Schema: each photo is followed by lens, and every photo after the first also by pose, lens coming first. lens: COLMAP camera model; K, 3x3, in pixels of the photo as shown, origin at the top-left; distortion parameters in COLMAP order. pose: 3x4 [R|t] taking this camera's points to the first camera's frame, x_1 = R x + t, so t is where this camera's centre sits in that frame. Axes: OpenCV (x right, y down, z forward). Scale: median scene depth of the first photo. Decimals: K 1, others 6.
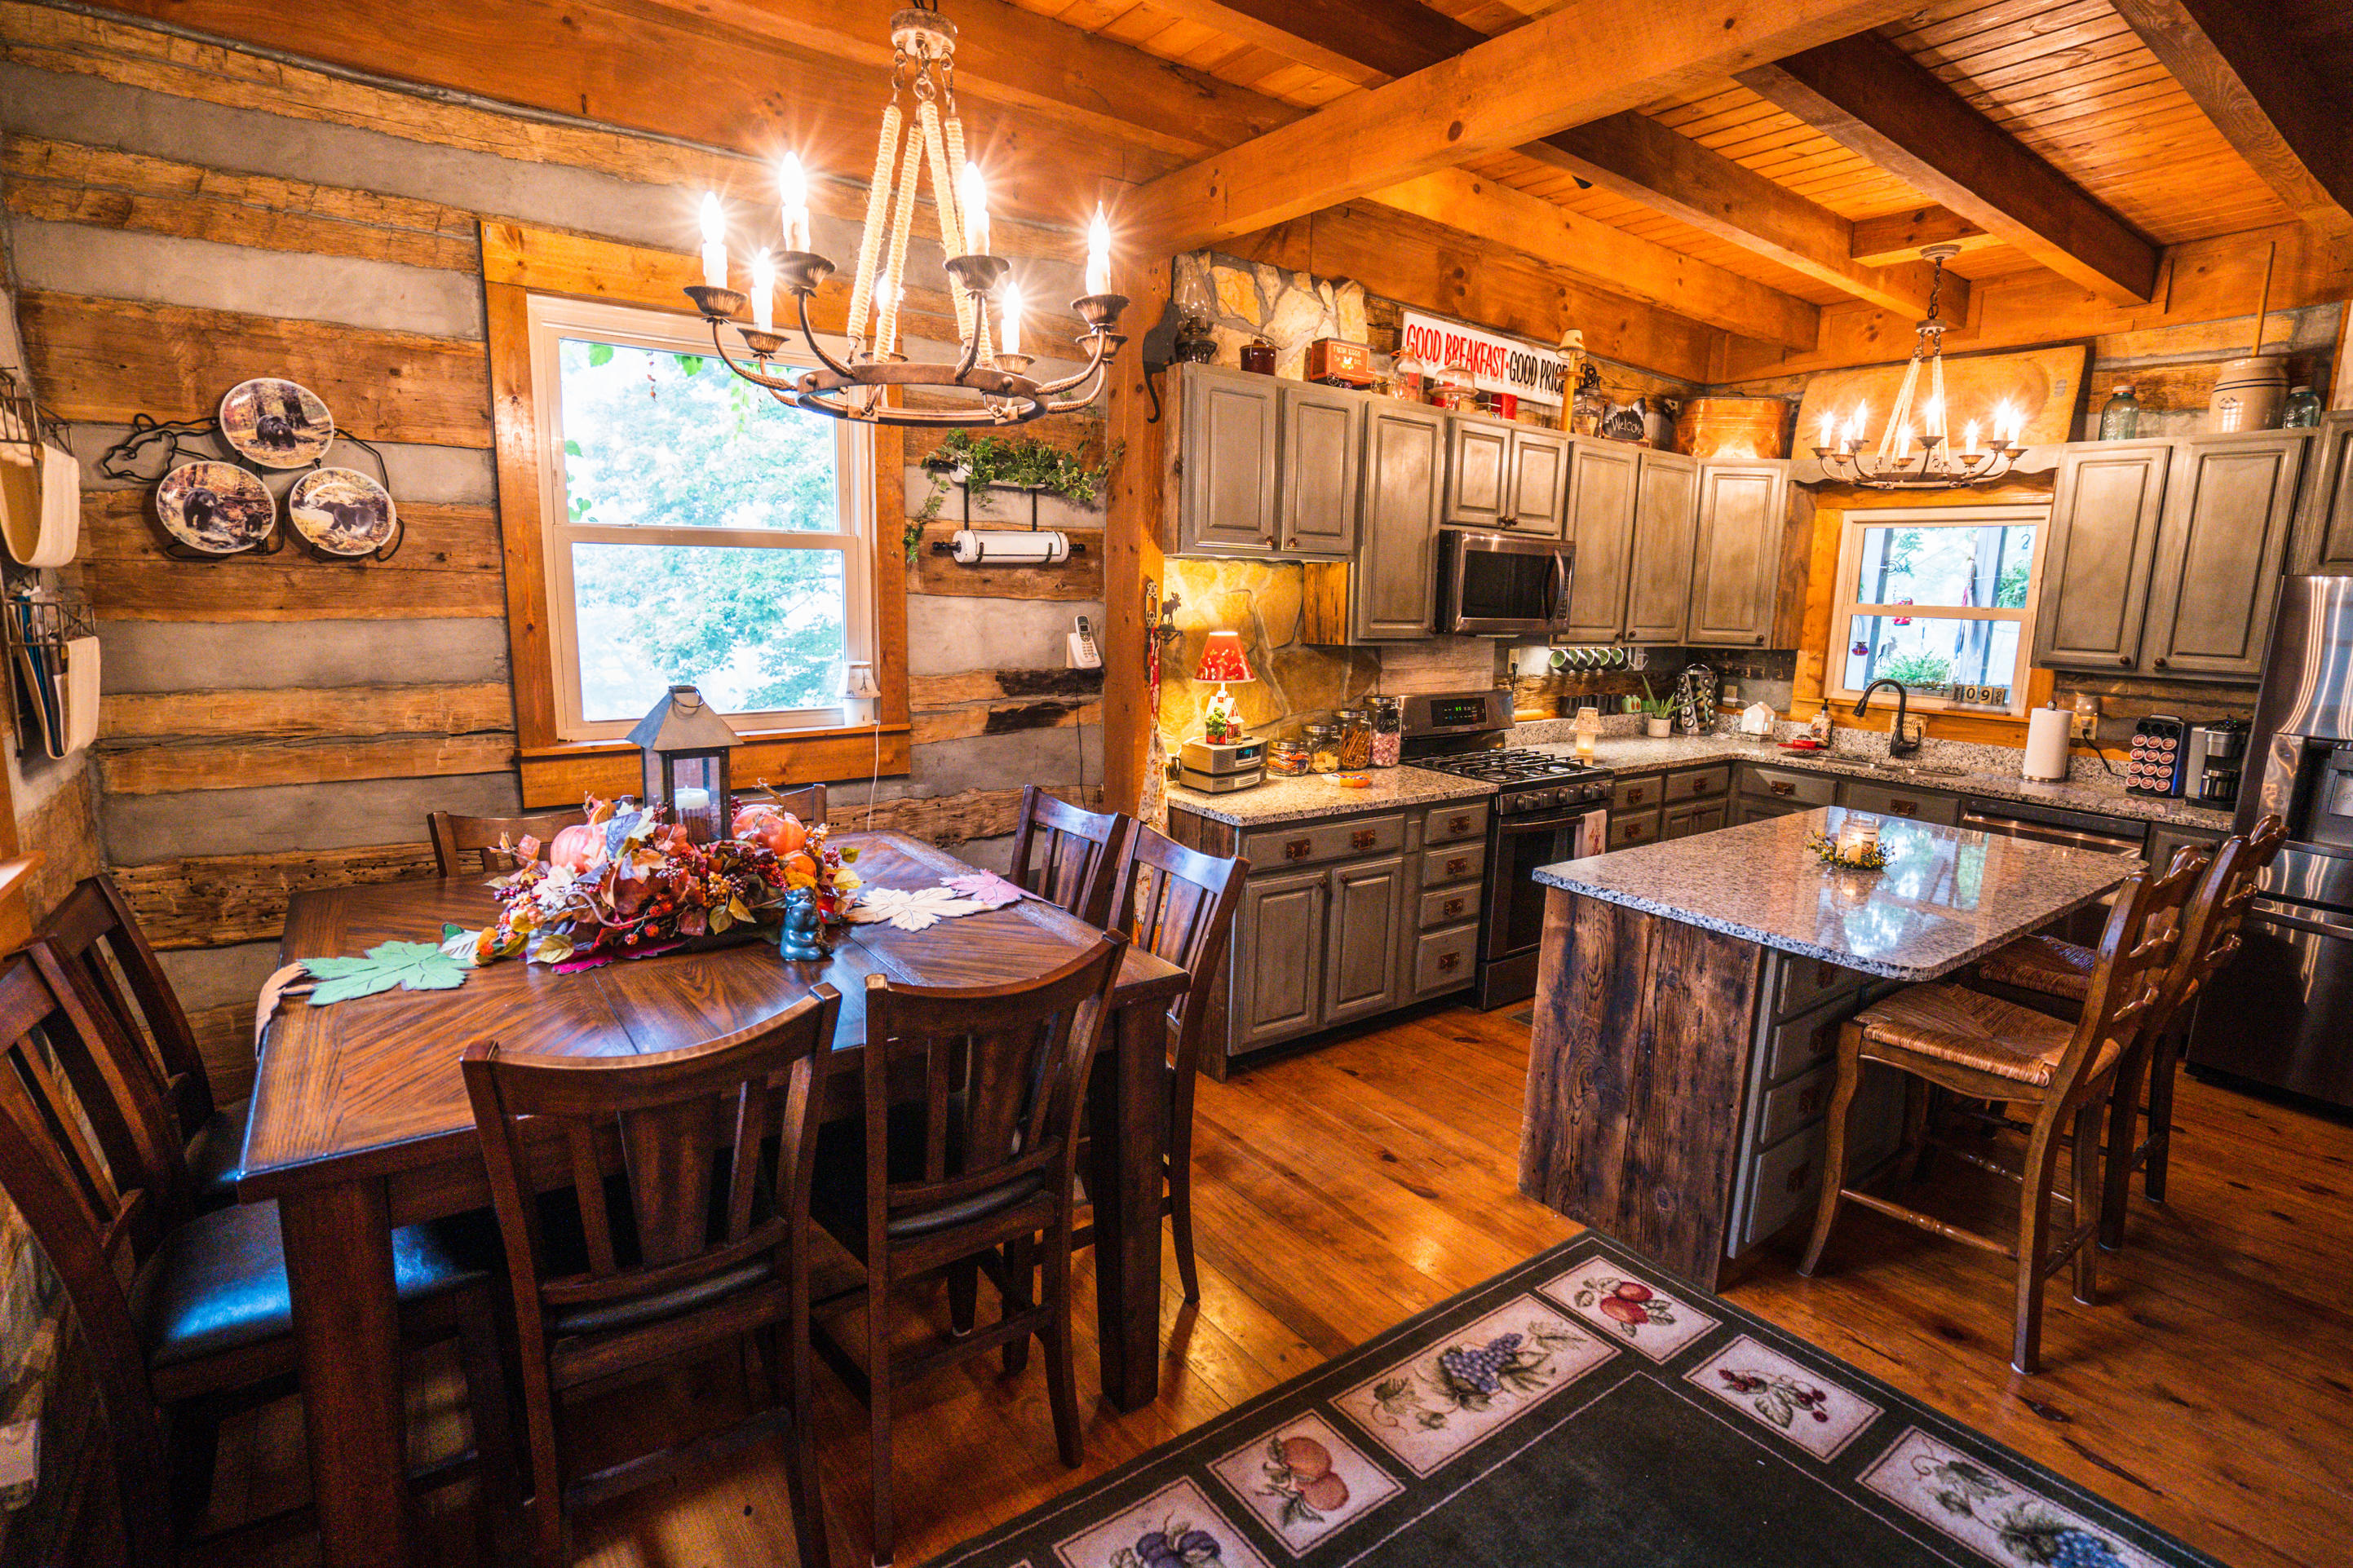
lens RADIAL K [[1129.0, 0, 1180.5], [0, 1129.0, 779.6], [0, 0, 1]] dist [-0.037296, 0.011458]
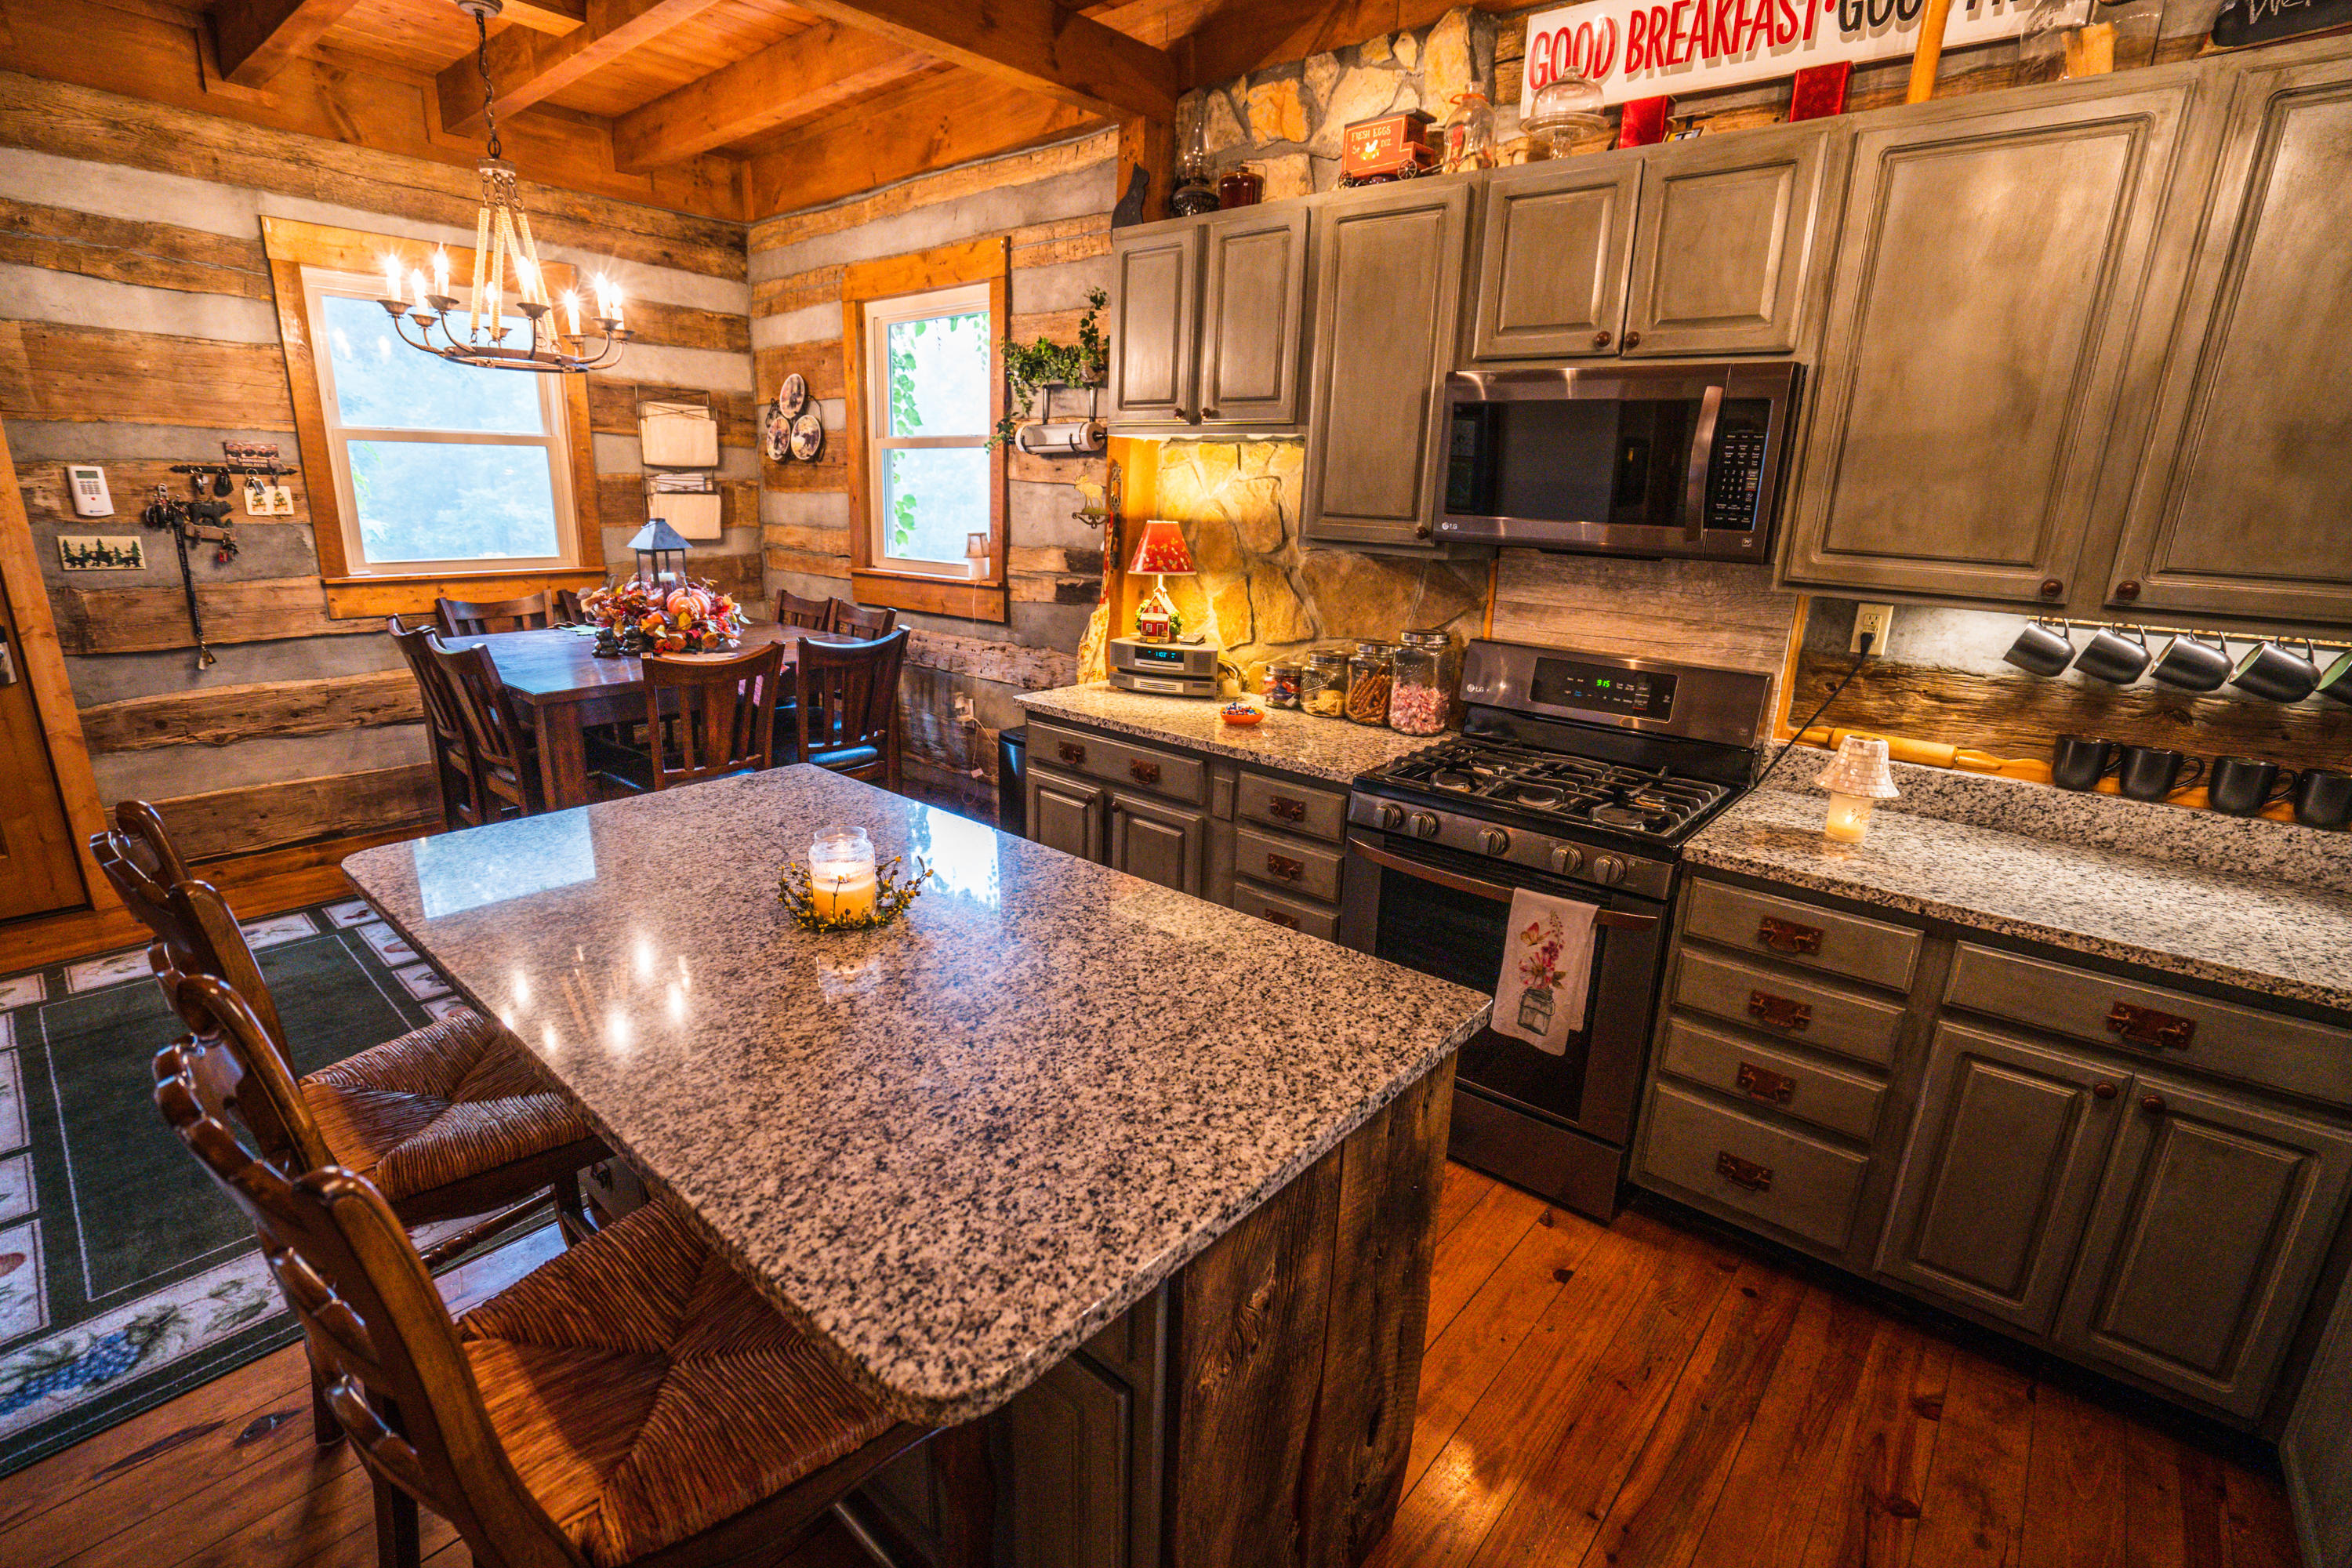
lens RADIAL K [[1082.4, 0, 1181.3], [0, 1082.4, 782.7], [0, 0, 1]] dist [-0.044265, 0.013966]
pose [[0.217096, 0.240324, -0.946105, 0.758803], [-0.188214, 0.961339, 0.201006, -0.086441], [0.957834, 0.134432, 0.253935, 0.676644]]
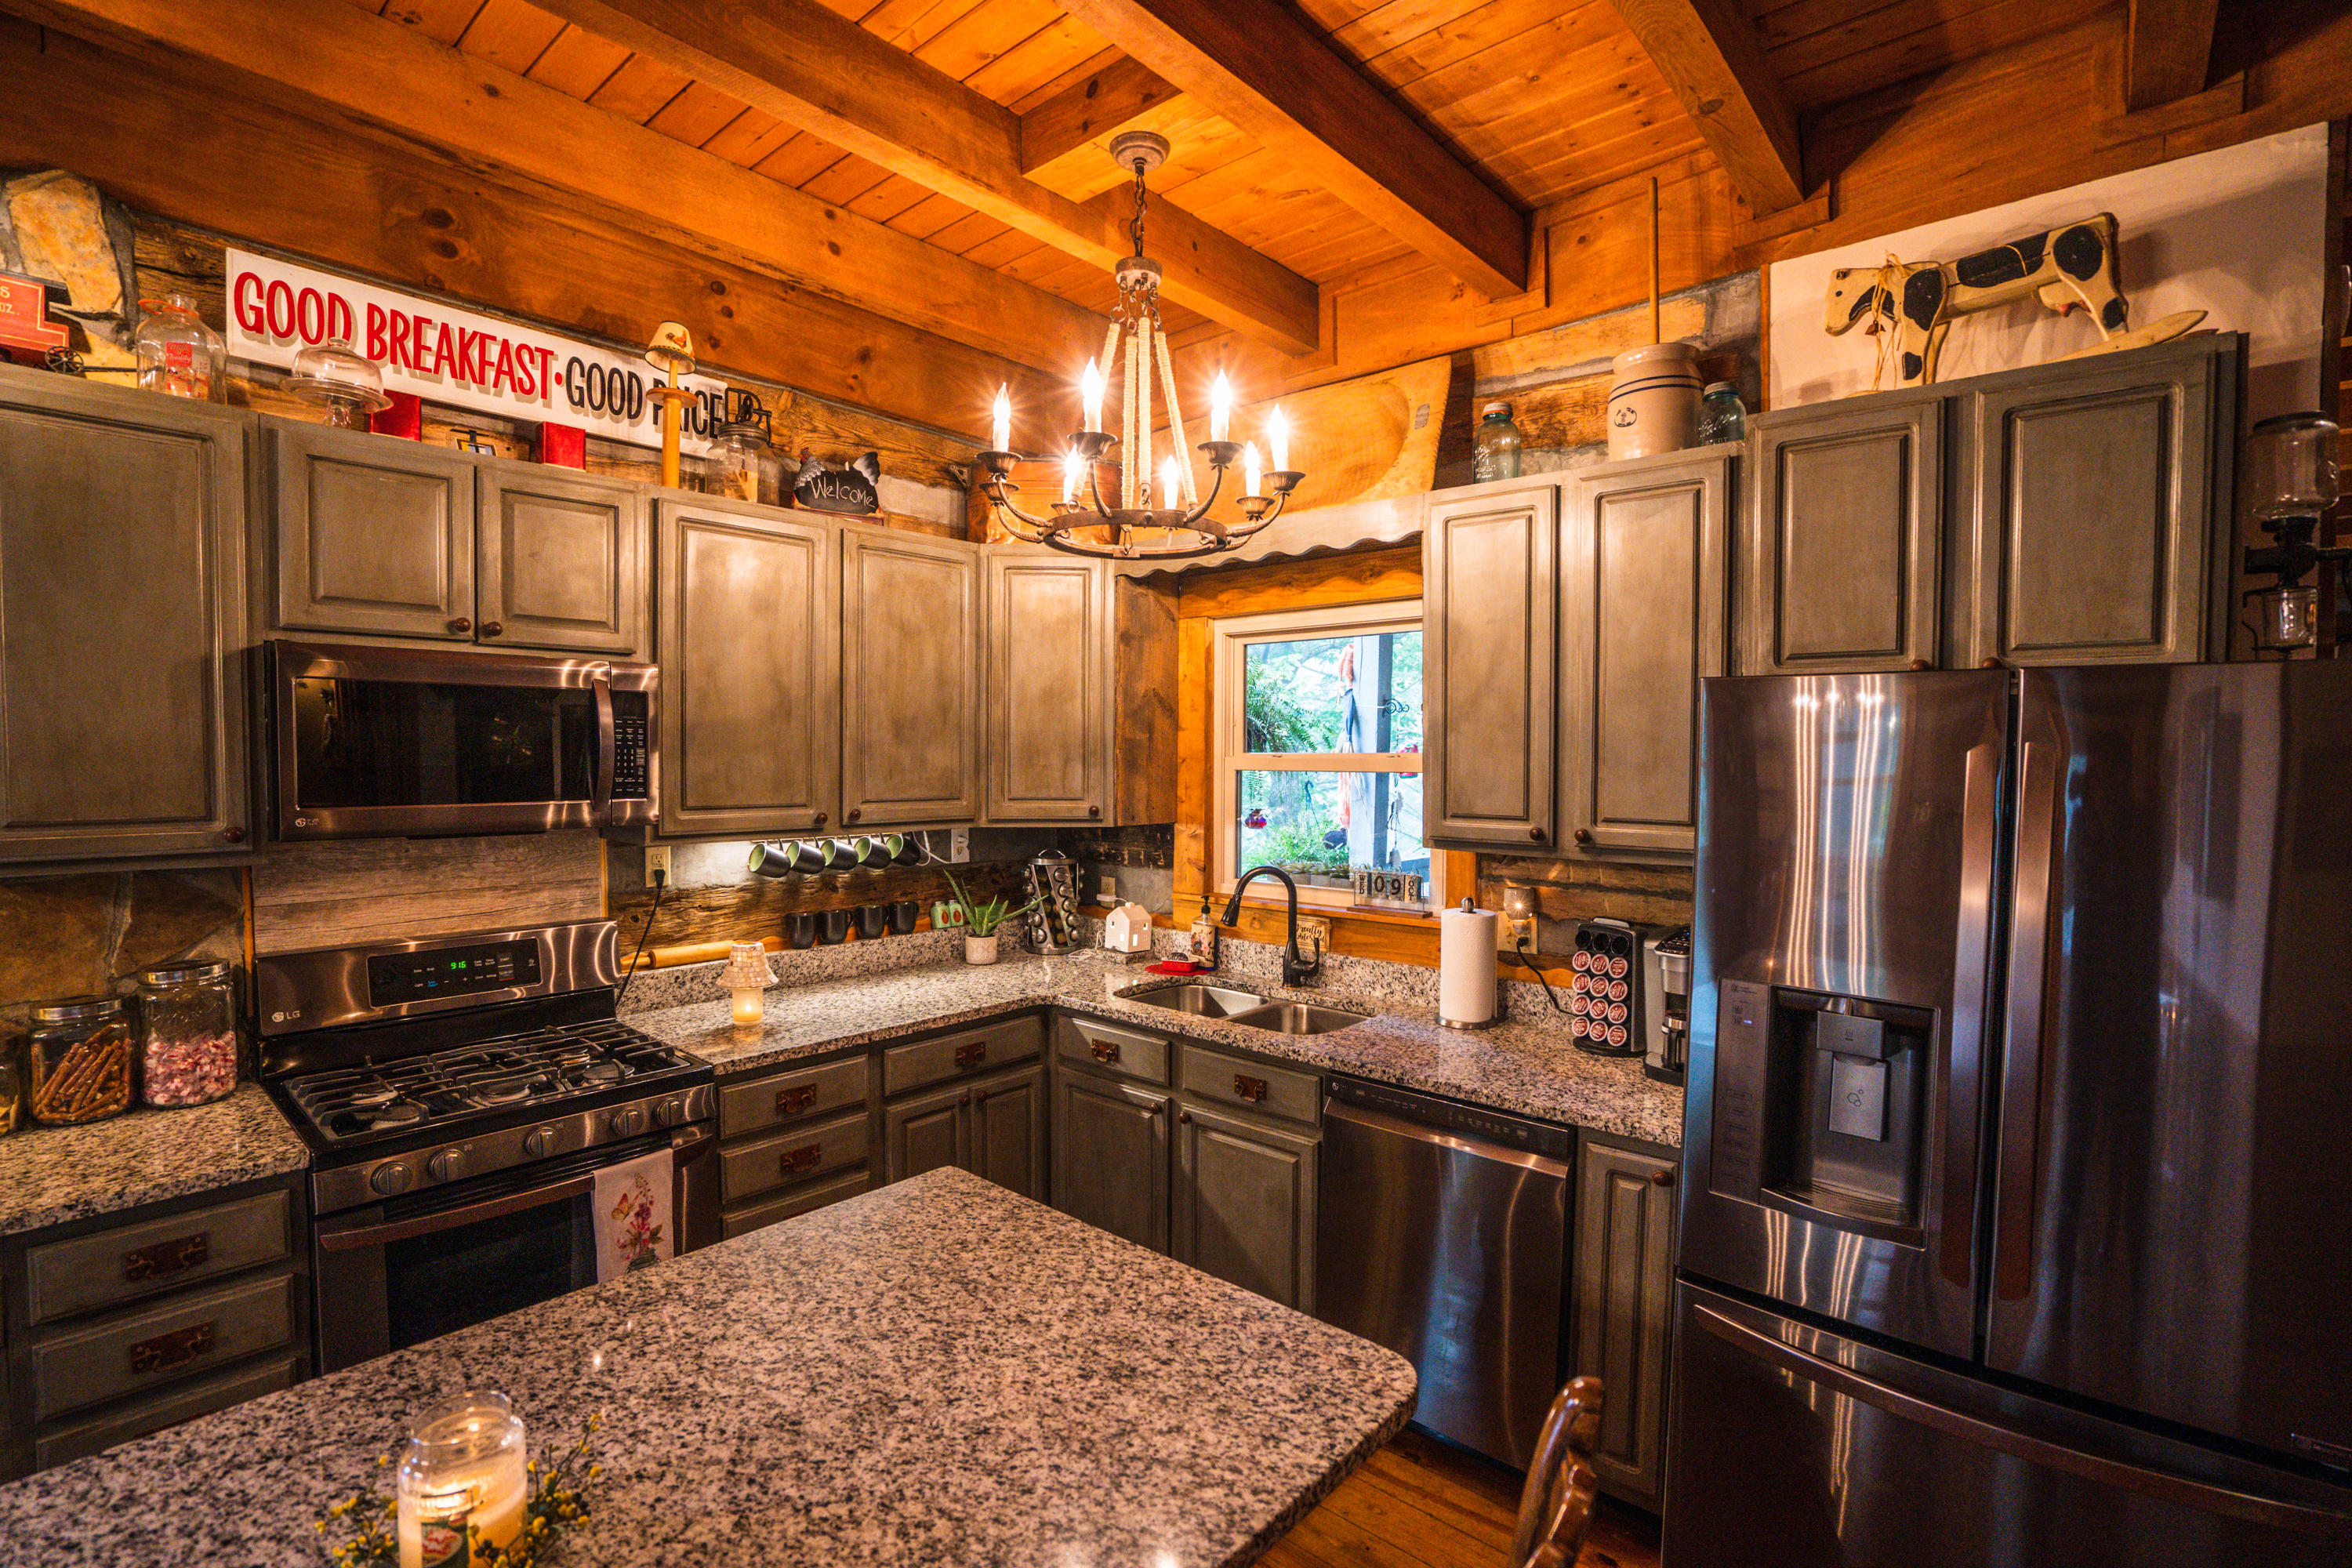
lens RADIAL K [[1082.4, 0, 1162.2], [0, 1082.4, 795.4], [0, 0, 1]] dist [-0.044265, 0.013966]
pose [[0.981131, -0.033682, 0.190387, 0.503911], [0.057780, 0.990788, -0.122476, -0.063424], [-0.184508, 0.131165, 0.974039, 0.429061]]
